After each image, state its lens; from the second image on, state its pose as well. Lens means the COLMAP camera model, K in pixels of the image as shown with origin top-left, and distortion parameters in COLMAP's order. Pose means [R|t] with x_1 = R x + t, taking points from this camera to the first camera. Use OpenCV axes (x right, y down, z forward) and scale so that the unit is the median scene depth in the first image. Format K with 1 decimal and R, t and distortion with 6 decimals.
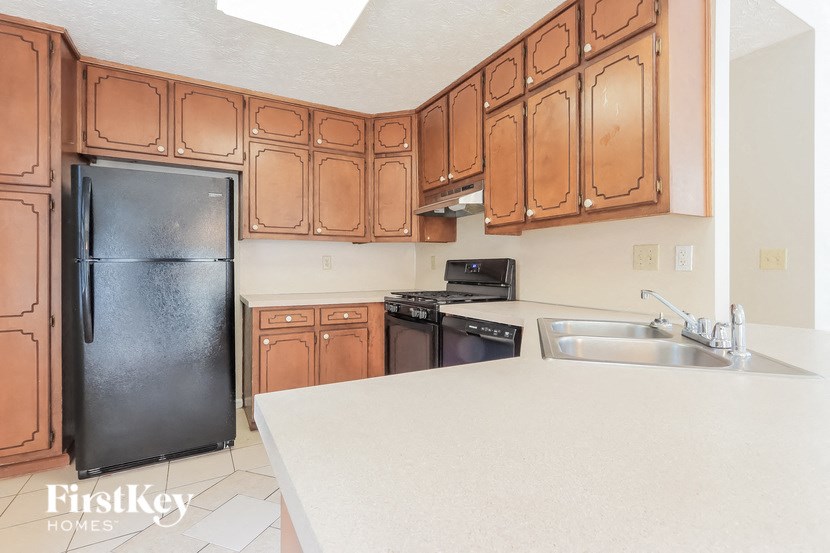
lens RADIAL K [[384.0, 0, 414.2], [0, 384.0, 270.1], [0, 0, 1]] dist [0.005314, 0.001810]
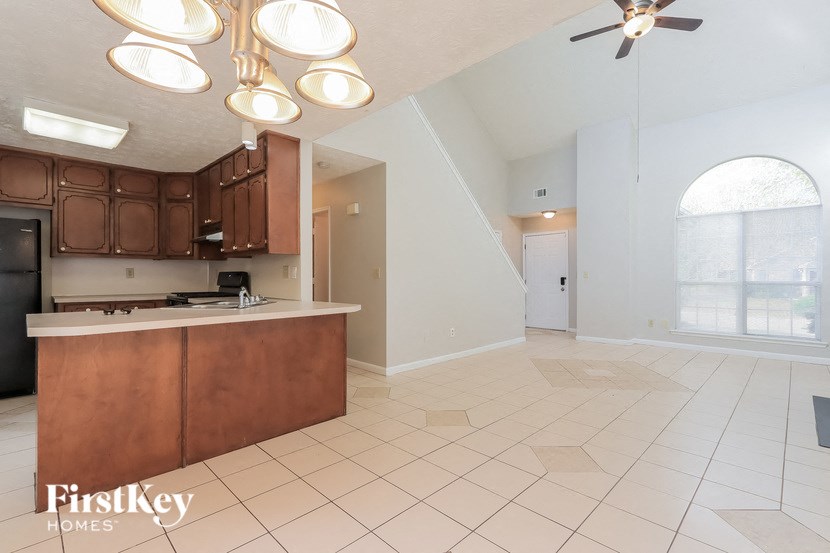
lens RADIAL K [[384.0, 0, 414.4], [0, 384.0, 278.2], [0, 0, 1]] dist [0.005314, 0.001810]
pose [[0.961363, 0.001483, 0.275281, 0.429398], [-0.001155, 0.999998, -0.001353, -0.000413], [-0.275282, 0.000983, 0.961363, -0.715204]]
